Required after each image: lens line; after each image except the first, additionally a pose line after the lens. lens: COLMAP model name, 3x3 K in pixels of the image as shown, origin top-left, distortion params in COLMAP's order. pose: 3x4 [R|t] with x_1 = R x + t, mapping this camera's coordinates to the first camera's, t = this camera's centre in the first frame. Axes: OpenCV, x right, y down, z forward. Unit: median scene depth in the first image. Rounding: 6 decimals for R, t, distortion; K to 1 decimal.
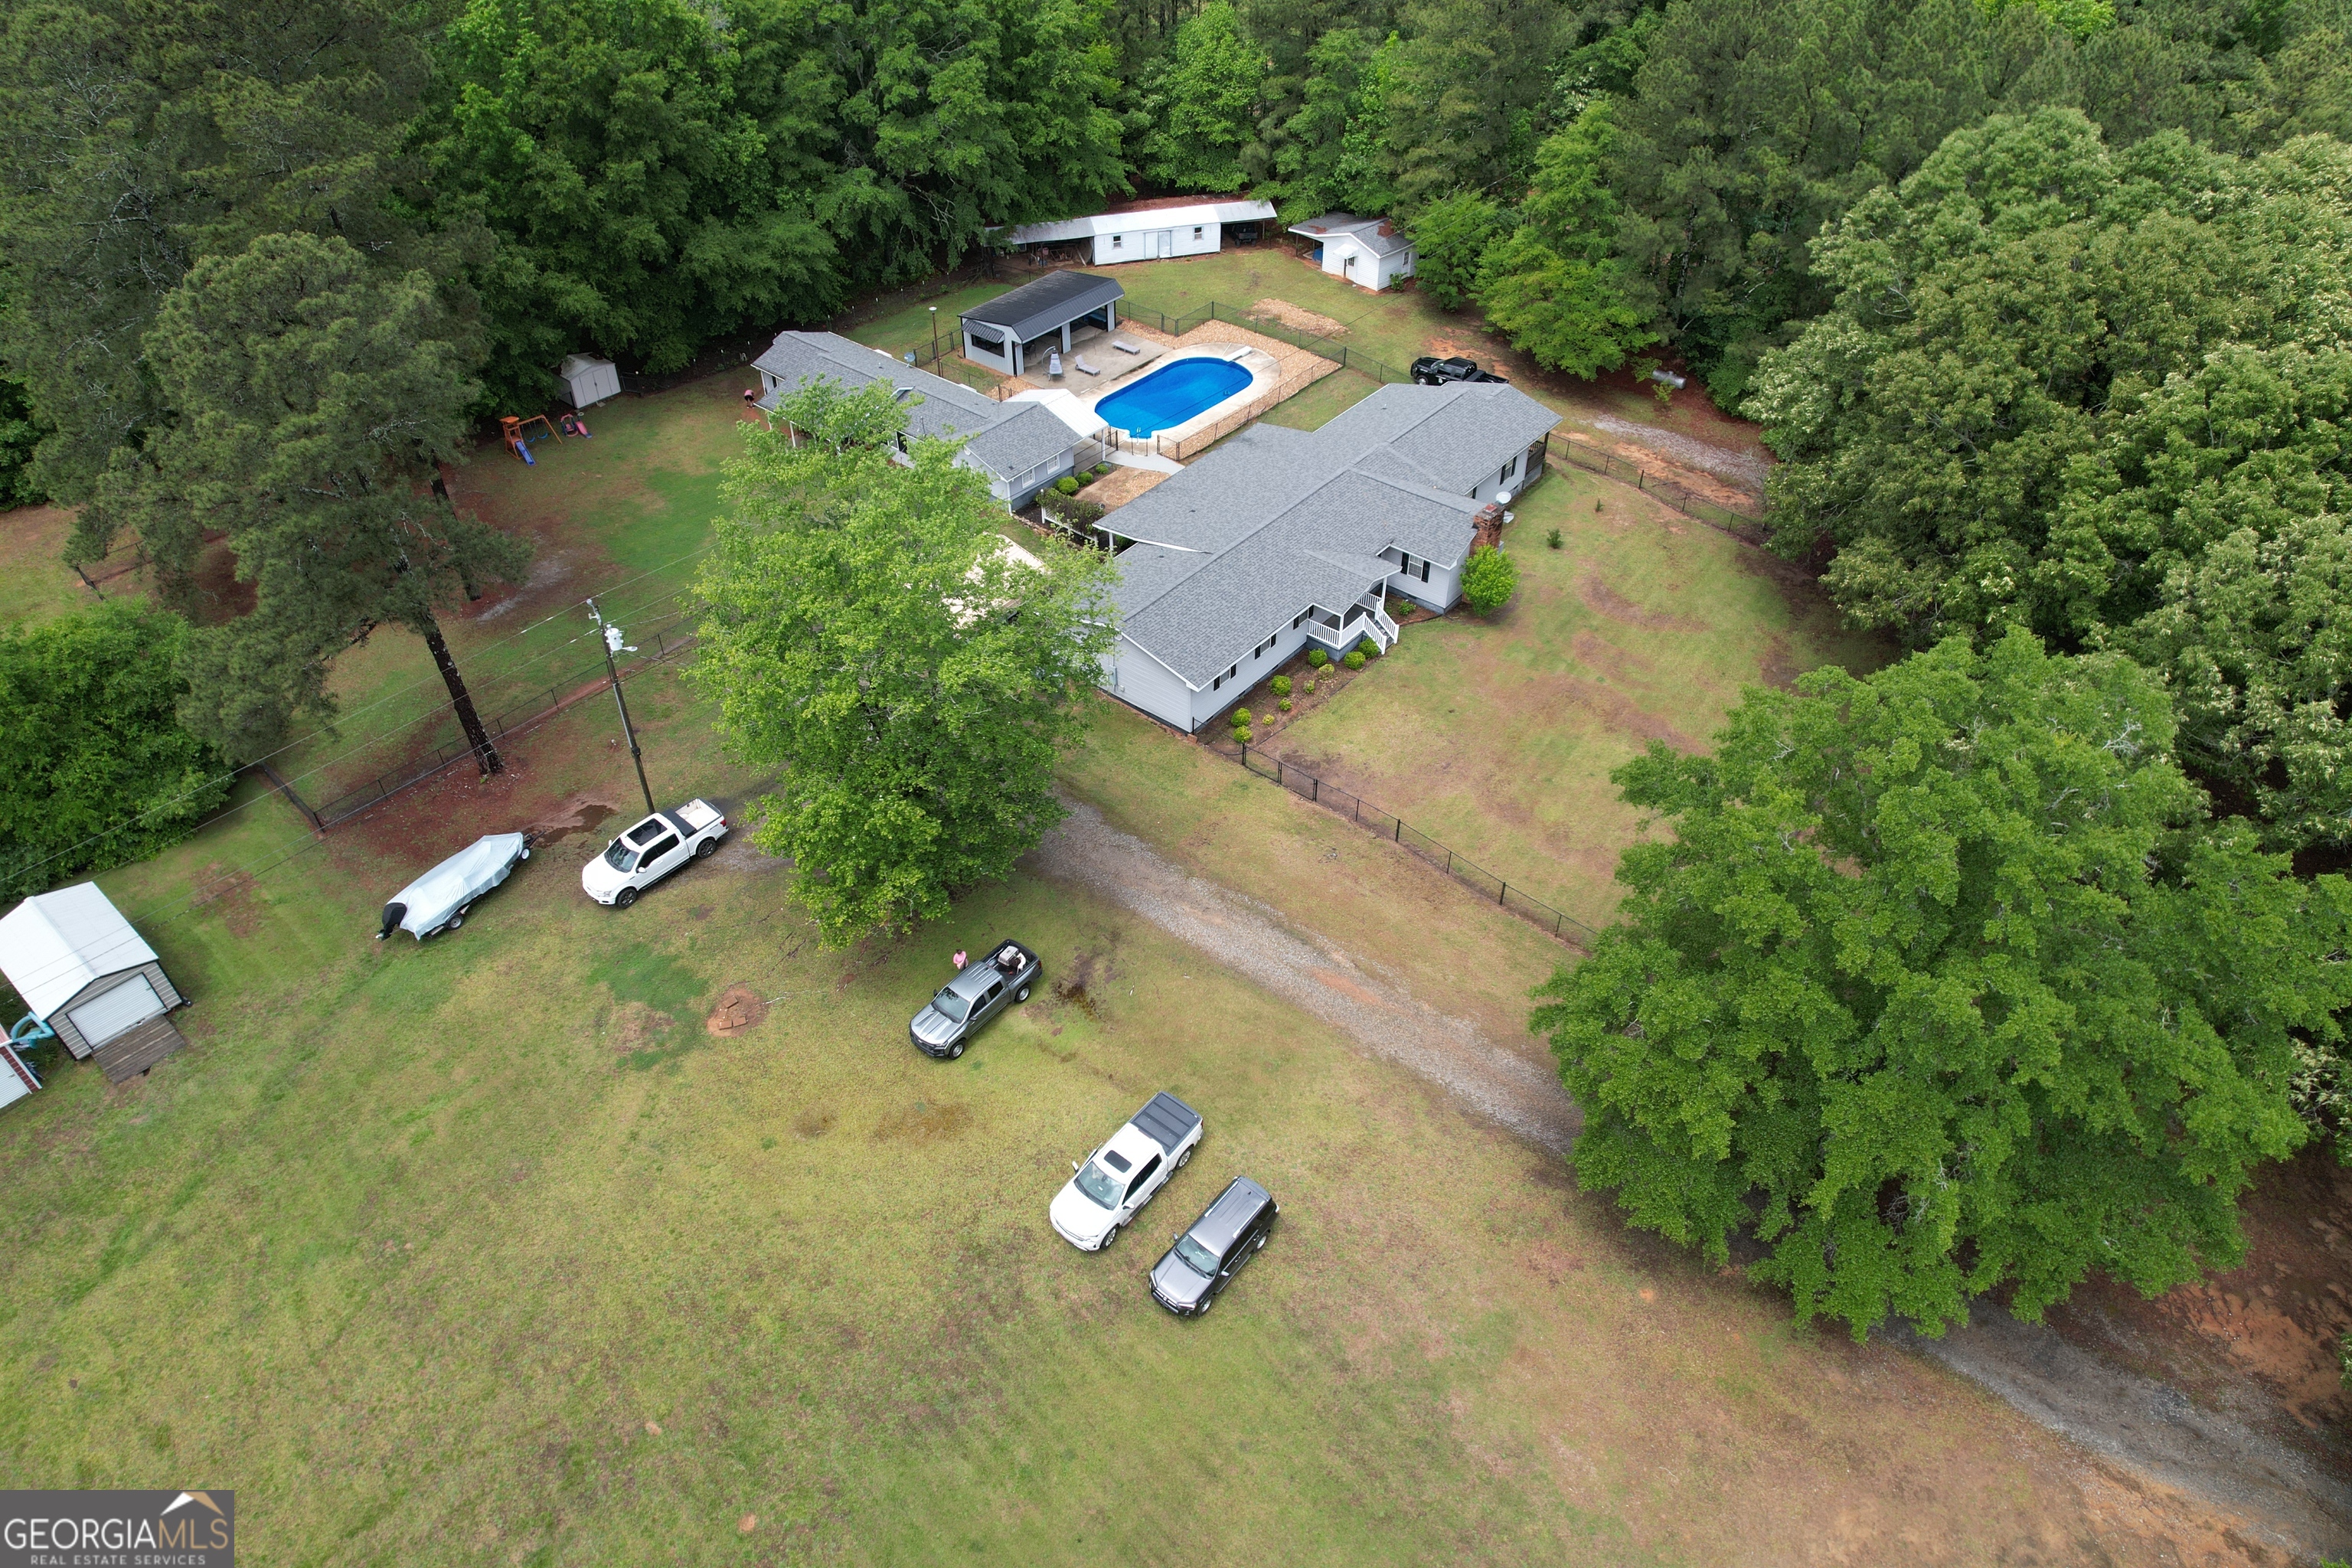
lens RADIAL K [[1509.7, 0, 1197.2], [0, 1509.7, 775.1], [0, 0, 1]] dist [-0.053854, 0.030493]
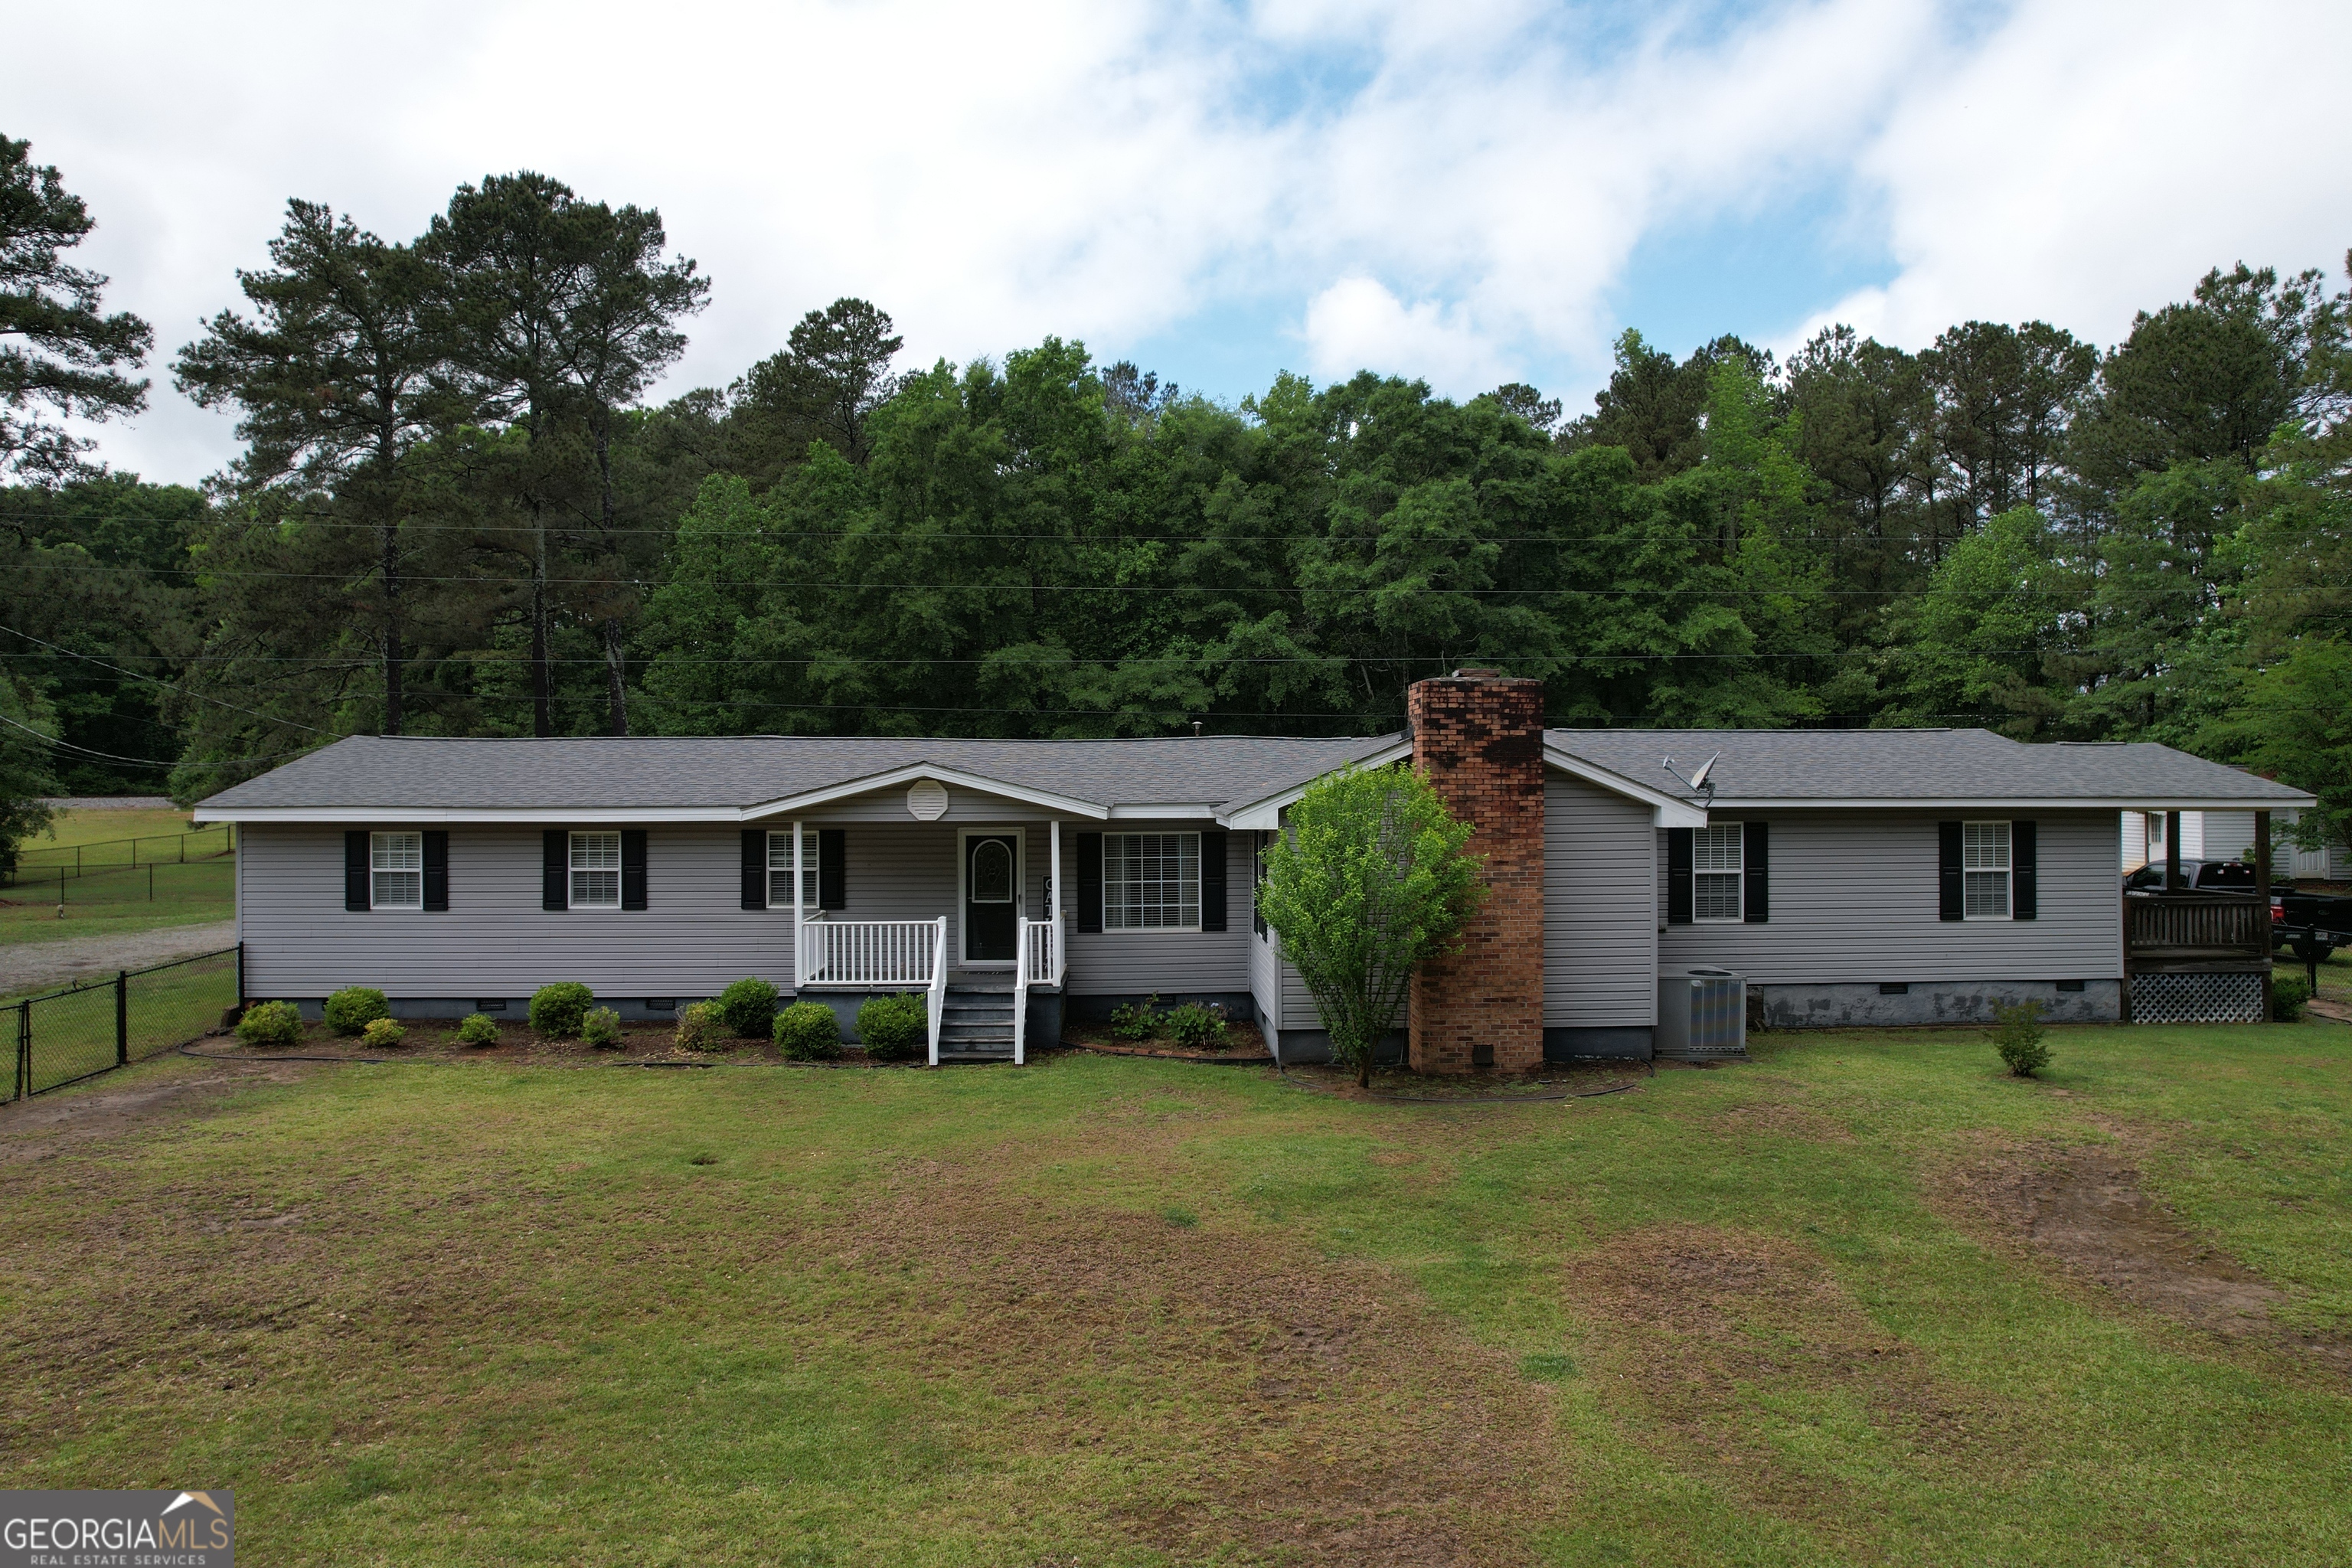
lens RADIAL K [[1509.7, 0, 1183.3], [0, 1509.7, 775.1], [0, 0, 1]] dist [-0.053854, 0.030493]
pose [[0.653106, -0.011904, -0.757173, 0.266604], [-0.485443, 0.760826, -0.430684, -0.017255], [0.581203, 0.648847, 0.491122, 0.624501]]
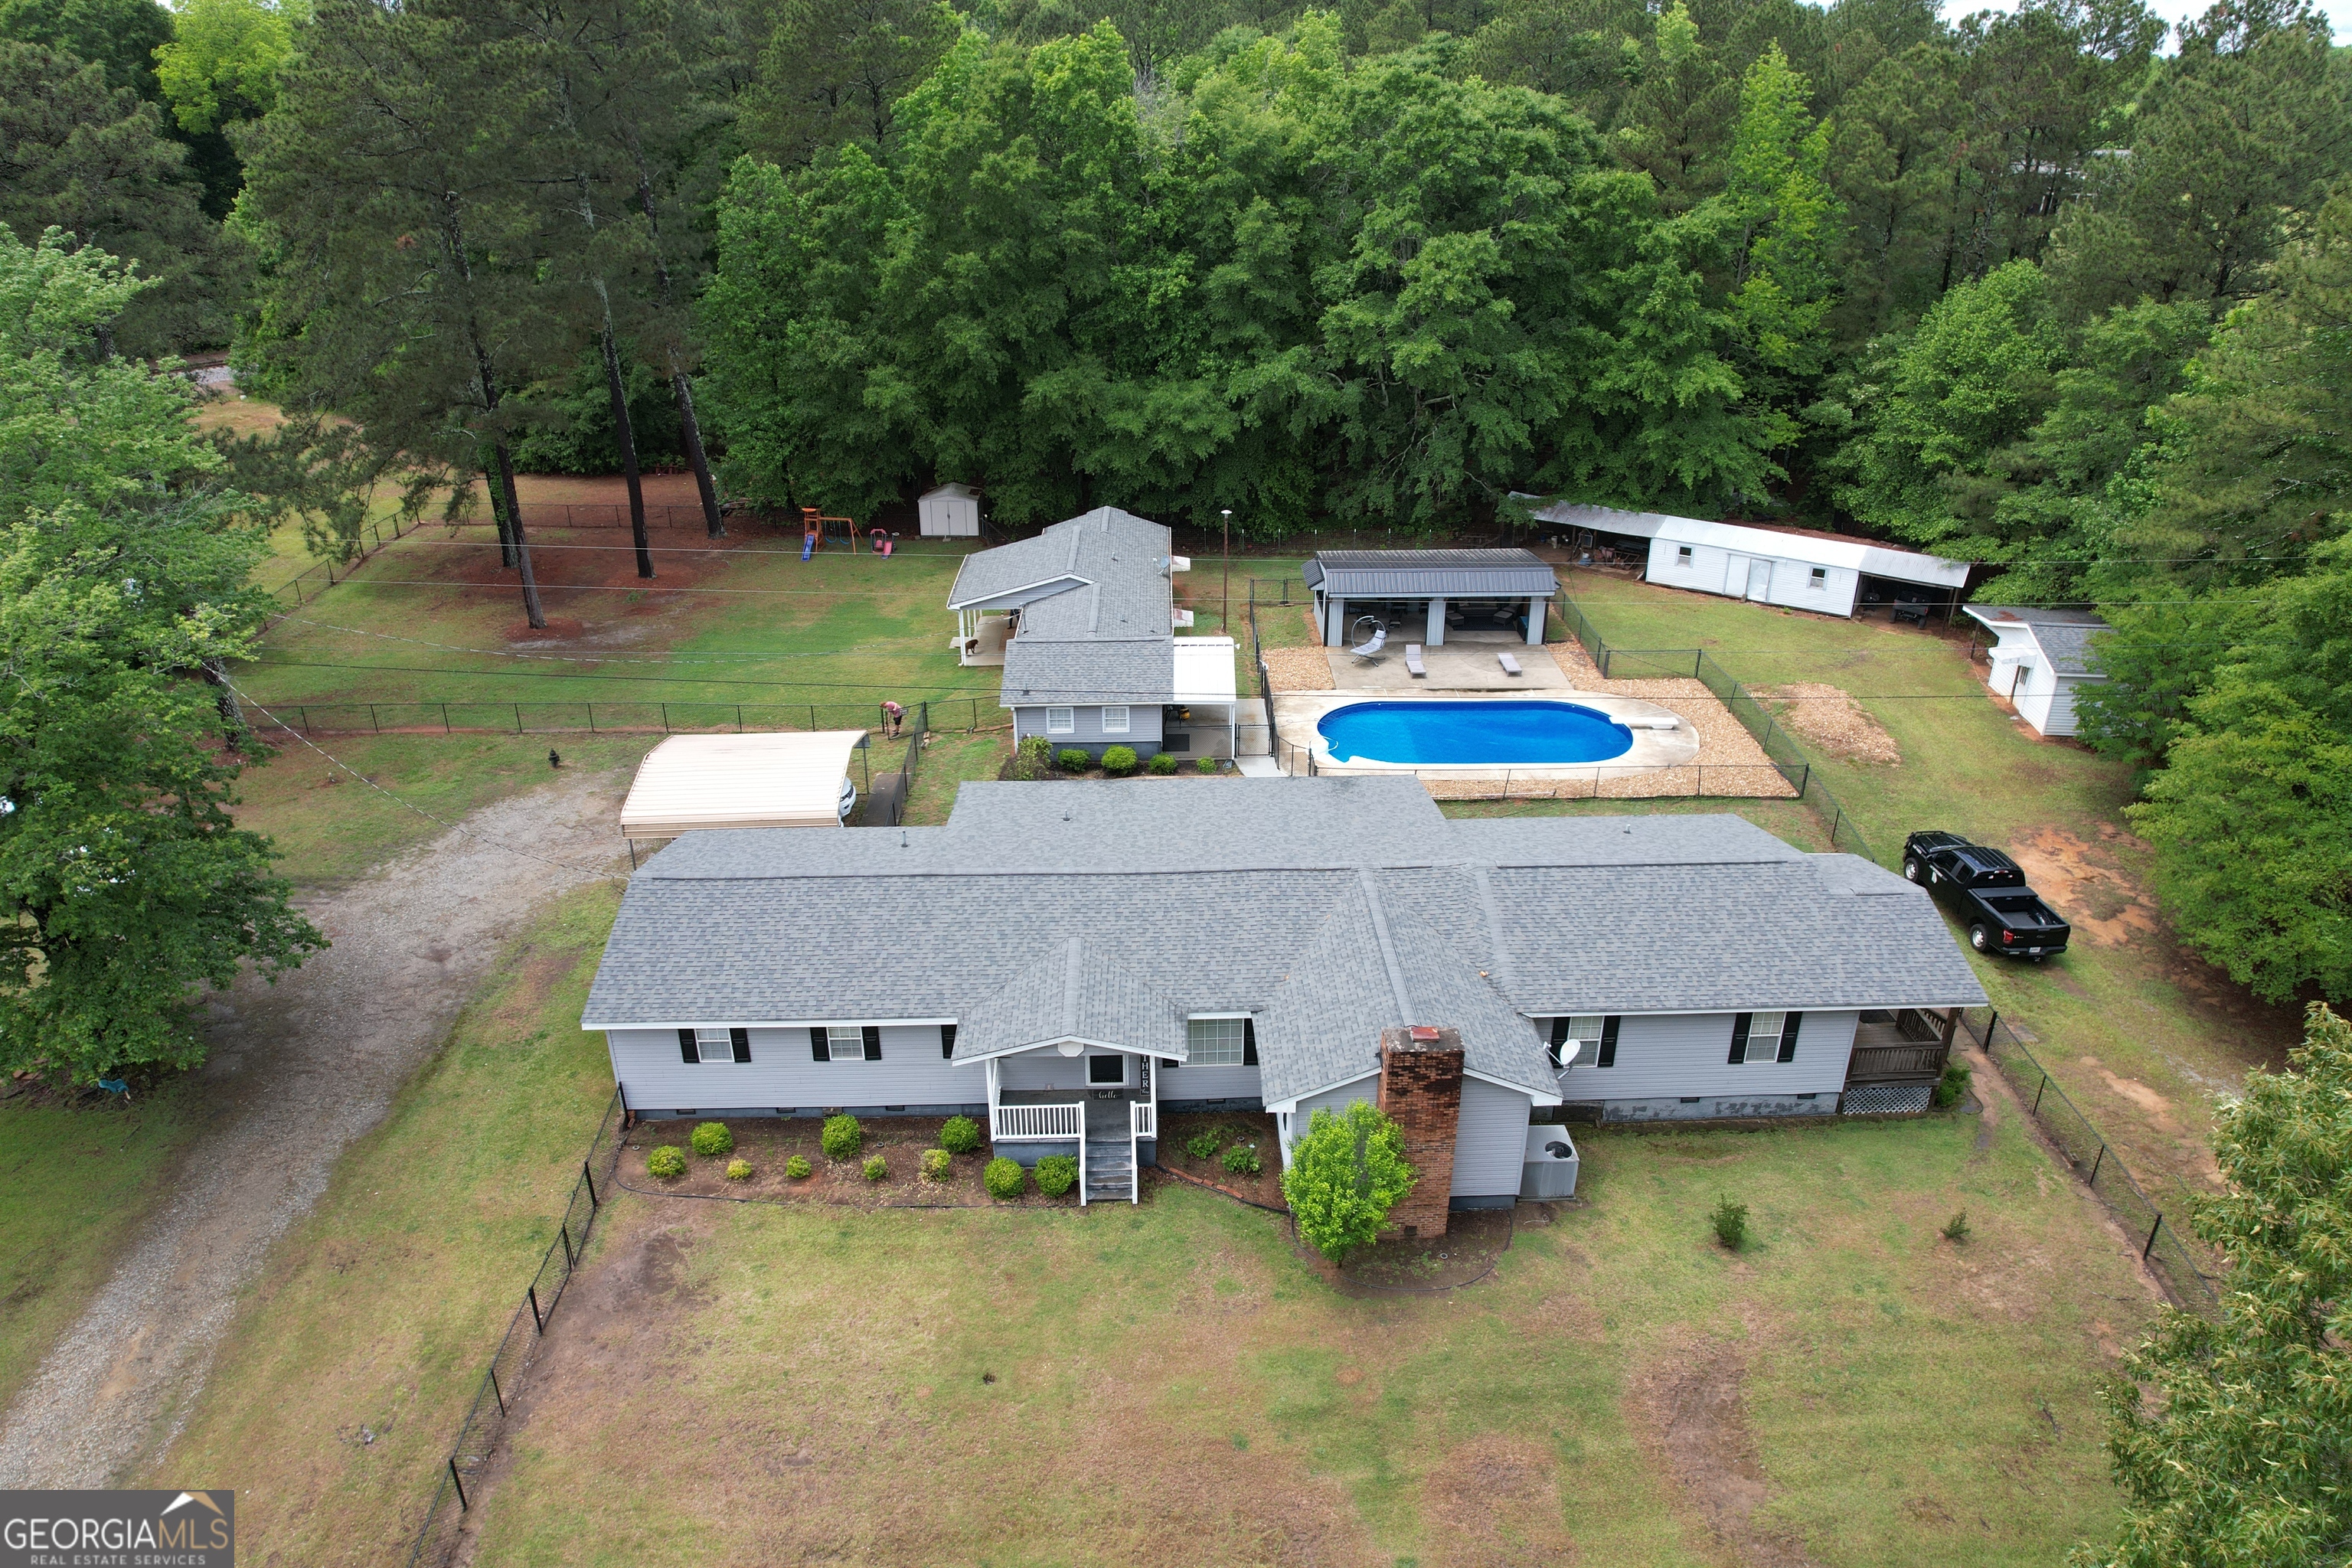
lens RADIAL K [[1509.7, 0, 1183.2], [0, 1509.7, 781.1], [0, 0, 1]] dist [-0.053854, 0.030493]
pose [[0.649716, 0.321688, -0.688757, 0.307360], [-0.489753, 0.870086, -0.055614, -0.133769], [0.581387, 0.373454, 0.722856, 0.462647]]
